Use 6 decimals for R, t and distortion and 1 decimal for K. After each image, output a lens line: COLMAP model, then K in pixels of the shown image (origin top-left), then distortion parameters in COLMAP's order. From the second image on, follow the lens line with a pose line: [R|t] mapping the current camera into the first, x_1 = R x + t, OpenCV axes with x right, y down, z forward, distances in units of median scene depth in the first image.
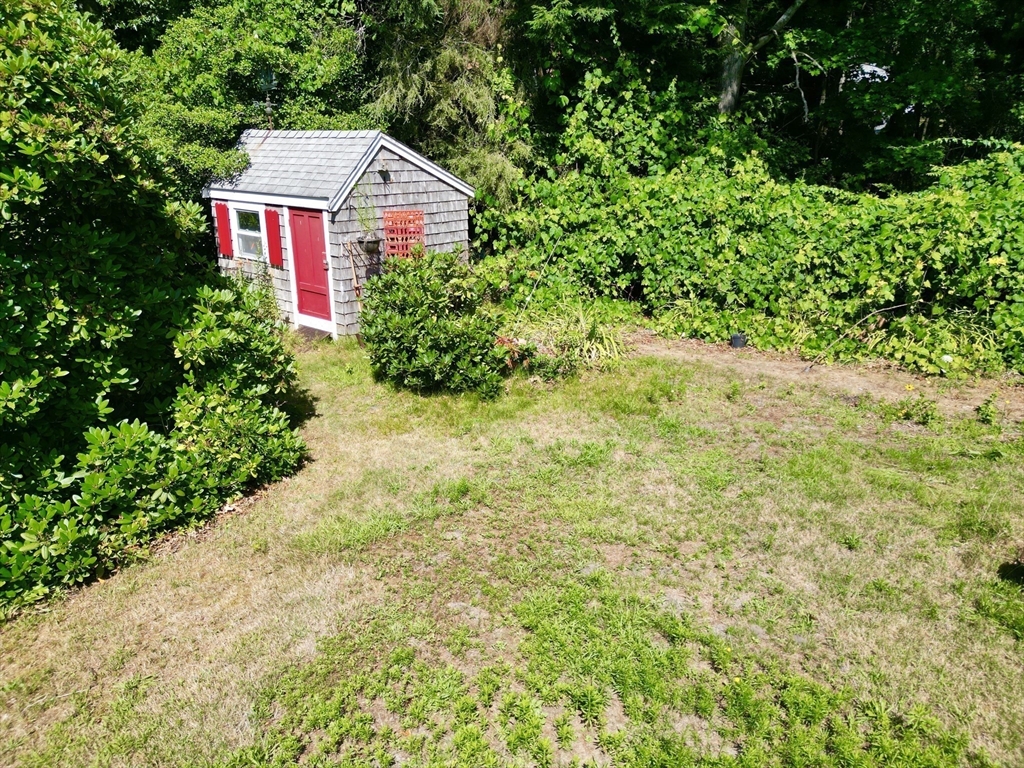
lens RADIAL K [[722.1, 0, 512.0], [0, 722.1, 384.0], [0, 0, 1]] dist [0.054602, -0.039908]
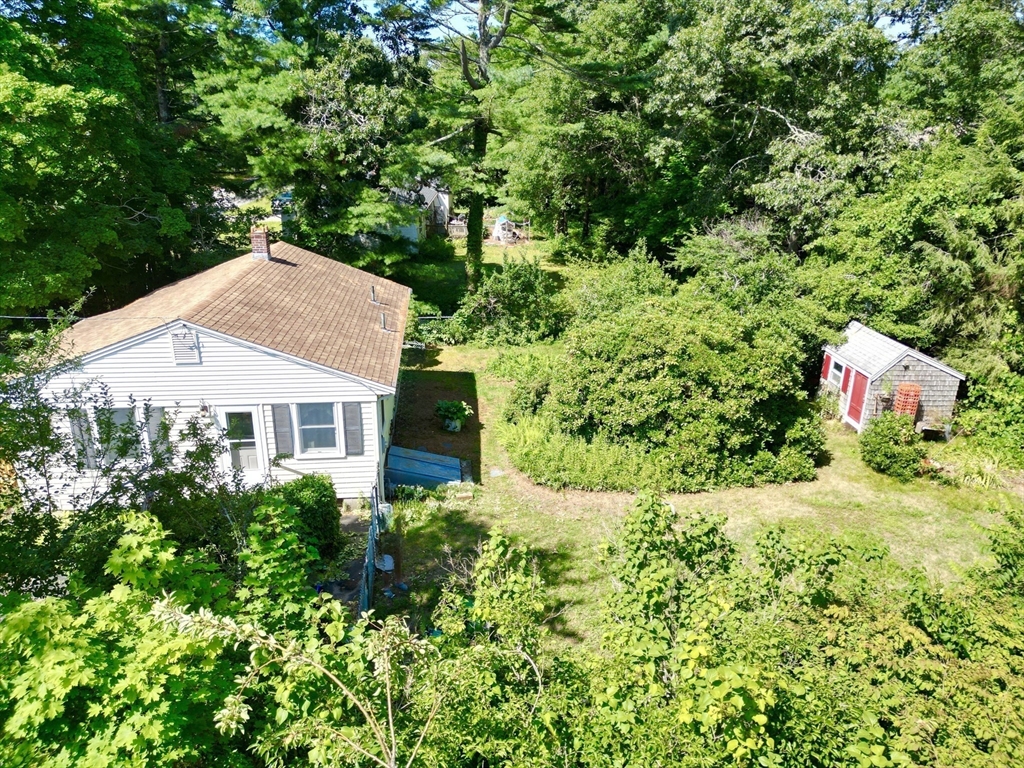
lens RADIAL K [[722.1, 0, 512.0], [0, 722.1, 384.0], [0, 0, 1]] dist [0.054602, -0.039908]
pose [[0.670471, 0.253685, -0.697218, 0.692502], [-0.258906, 0.960653, 0.100563, -0.198398], [0.695296, 0.113090, 0.709770, -1.630000]]
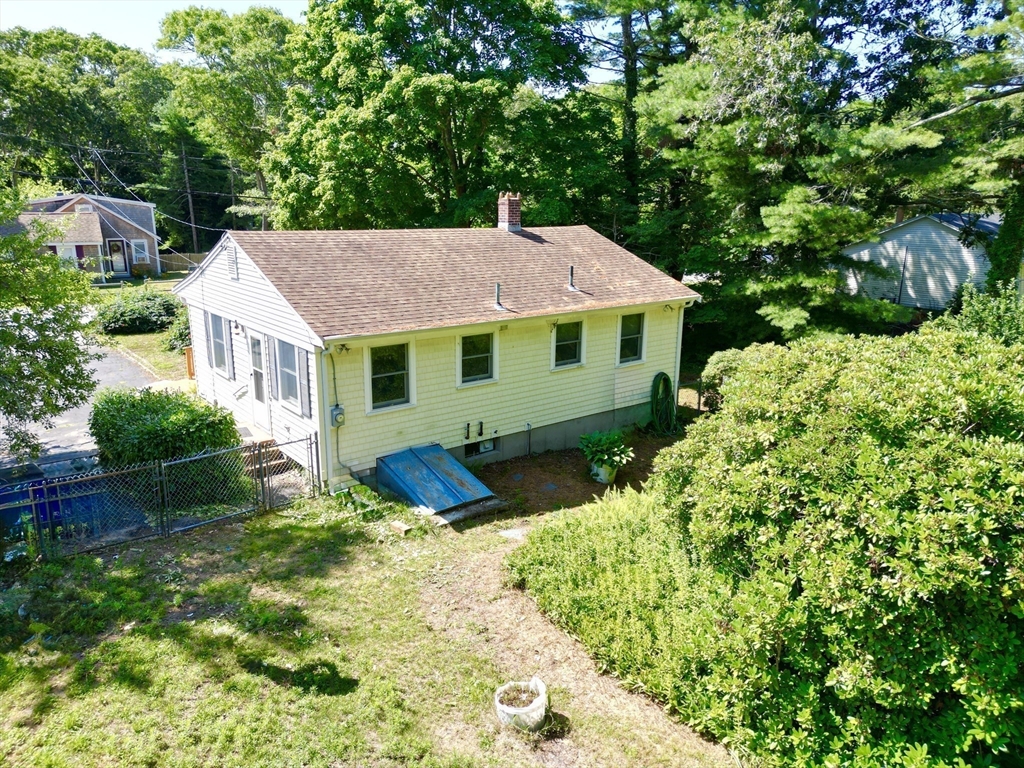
lens RADIAL K [[722.1, 0, 512.0], [0, 722.1, 384.0], [0, 0, 1]] dist [0.054602, -0.039908]
pose [[-0.259735, 0.226467, -0.938749, 0.468629], [-0.340090, 0.888381, 0.308413, -0.428483], [0.903812, 0.399365, -0.153724, 0.149717]]
